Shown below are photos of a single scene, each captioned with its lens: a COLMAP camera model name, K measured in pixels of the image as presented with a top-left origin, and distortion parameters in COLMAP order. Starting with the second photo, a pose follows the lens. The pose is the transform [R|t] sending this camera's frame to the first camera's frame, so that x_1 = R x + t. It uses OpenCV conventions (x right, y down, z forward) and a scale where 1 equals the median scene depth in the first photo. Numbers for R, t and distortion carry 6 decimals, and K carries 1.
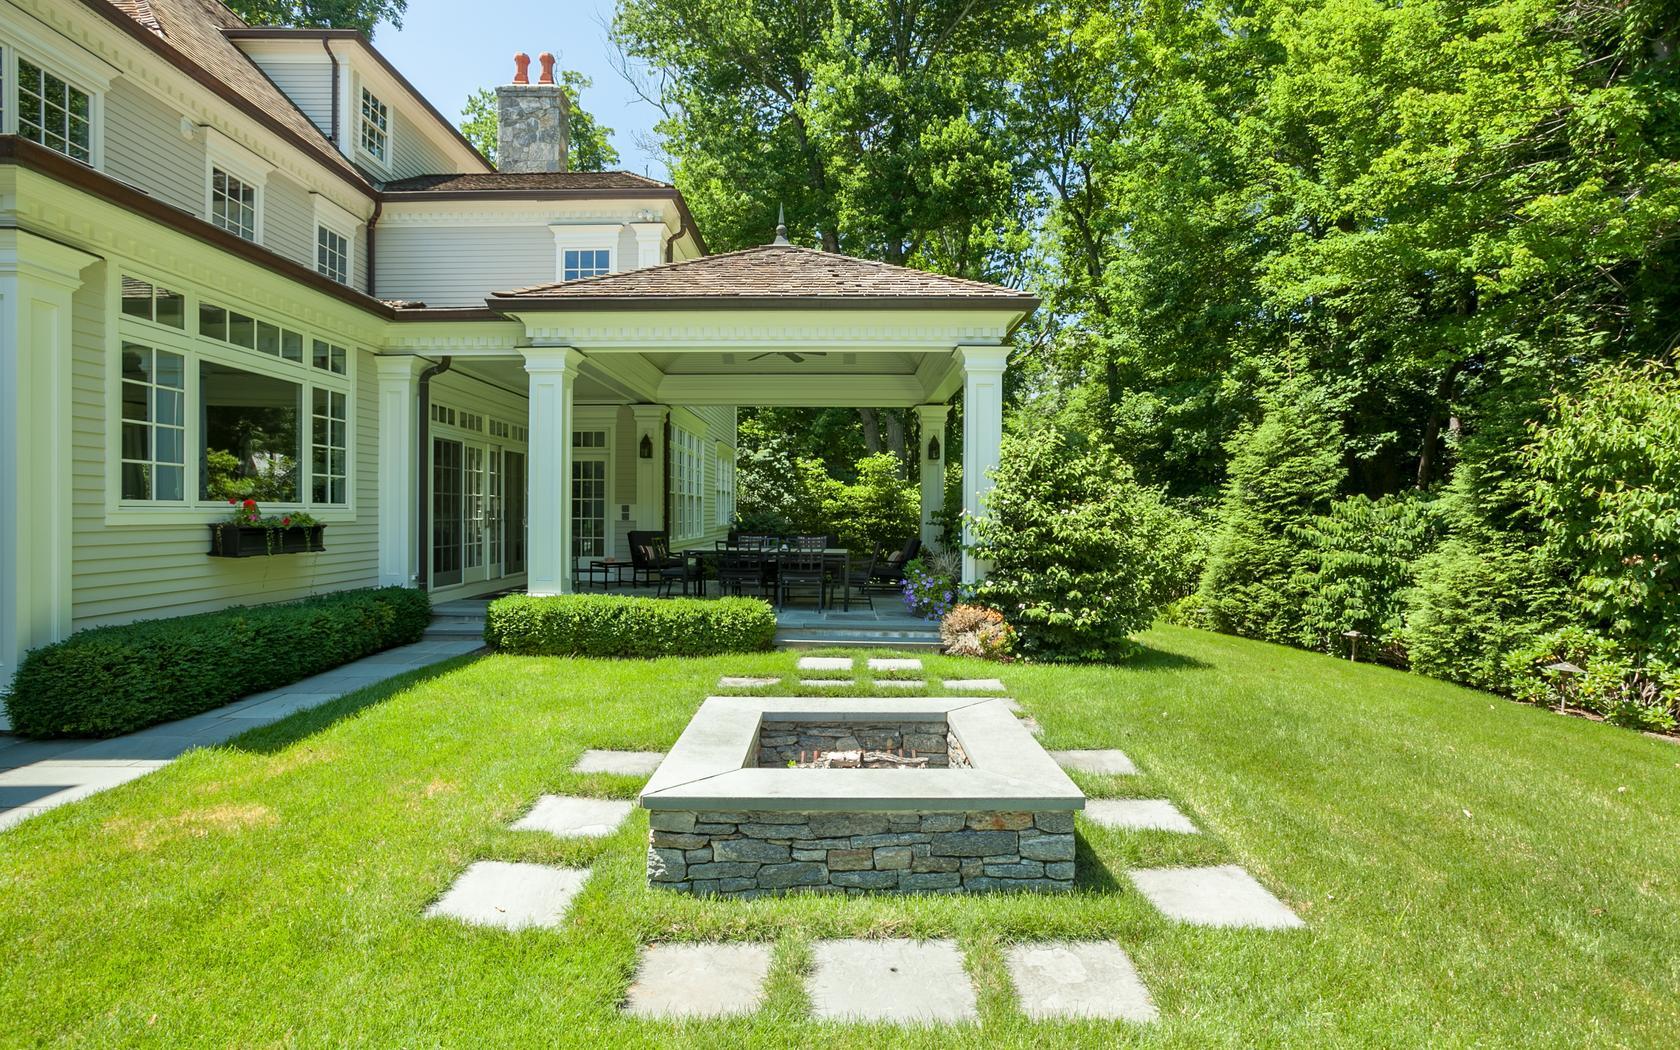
lens RADIAL K [[813.1, 0, 840.0], [0, 813.1, 525.0], [0, 0, 1]] dist [-0.063783, 0.034157]
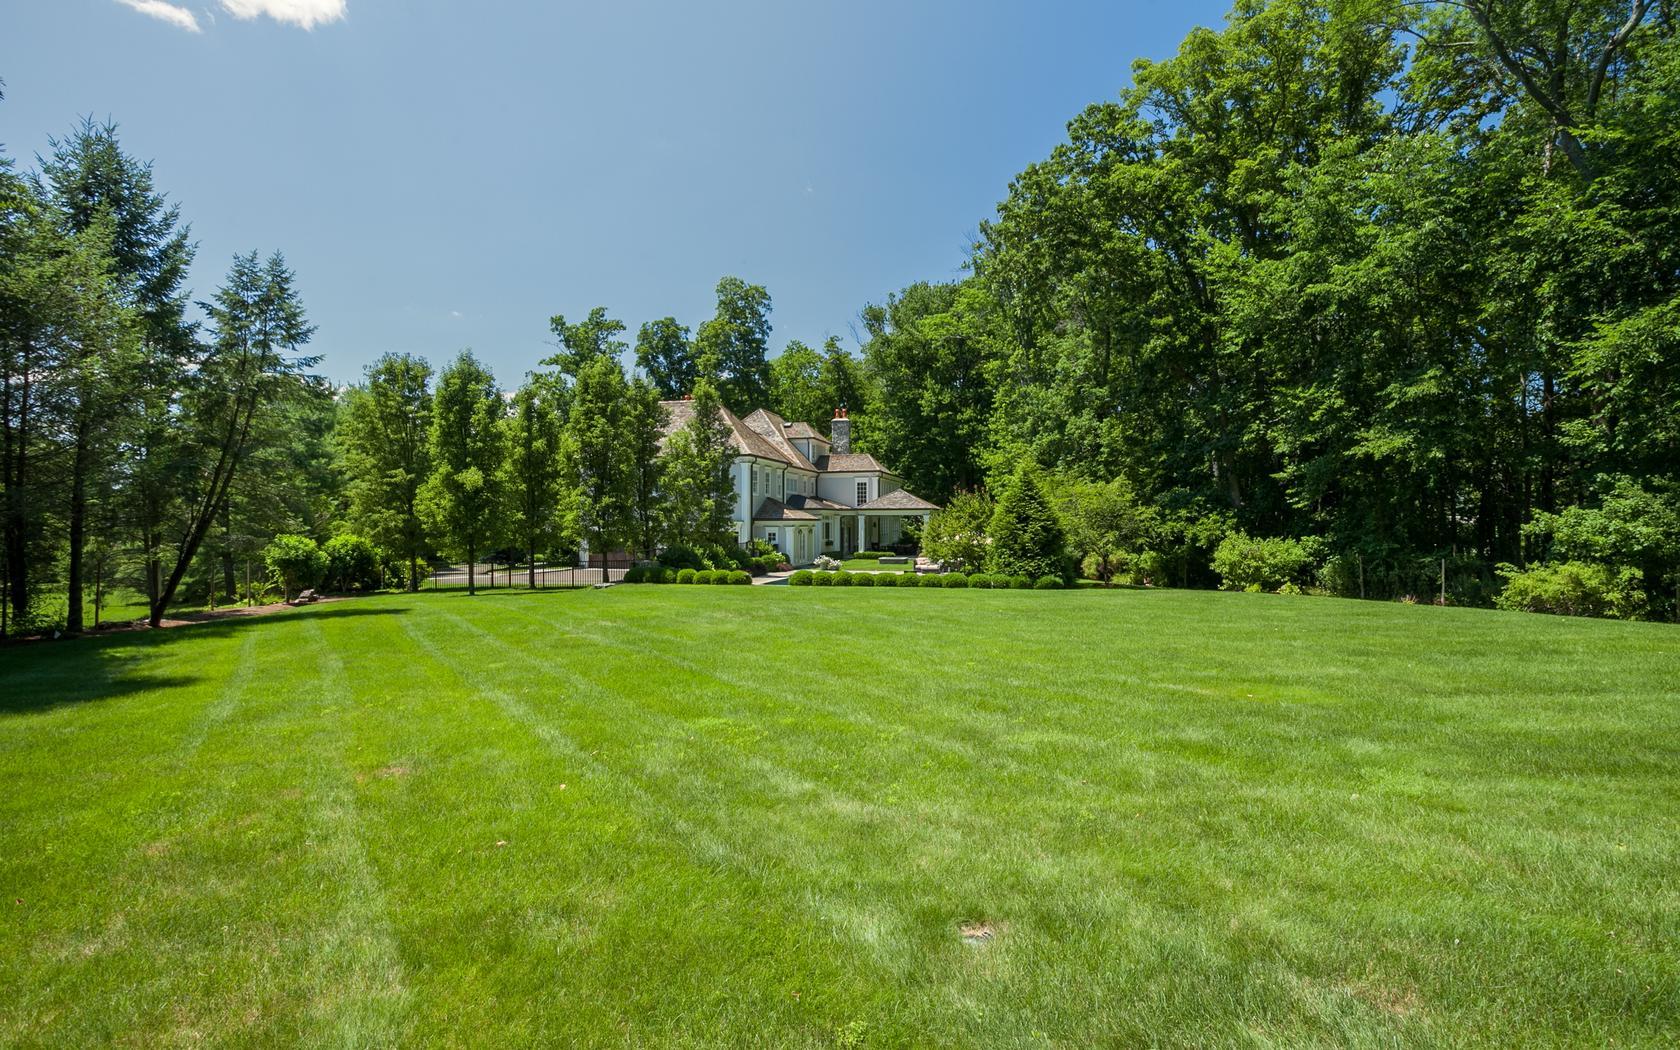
lens RADIAL K [[813.1, 0, 840.0], [0, 813.1, 525.0], [0, 0, 1]] dist [-0.063783, 0.034157]
pose [[0.968120, -0.005652, -0.250422, 0.952885], [0.002624, 0.999919, -0.012425, -0.045905], [0.250472, 0.011372, 0.968057, -4.613340]]
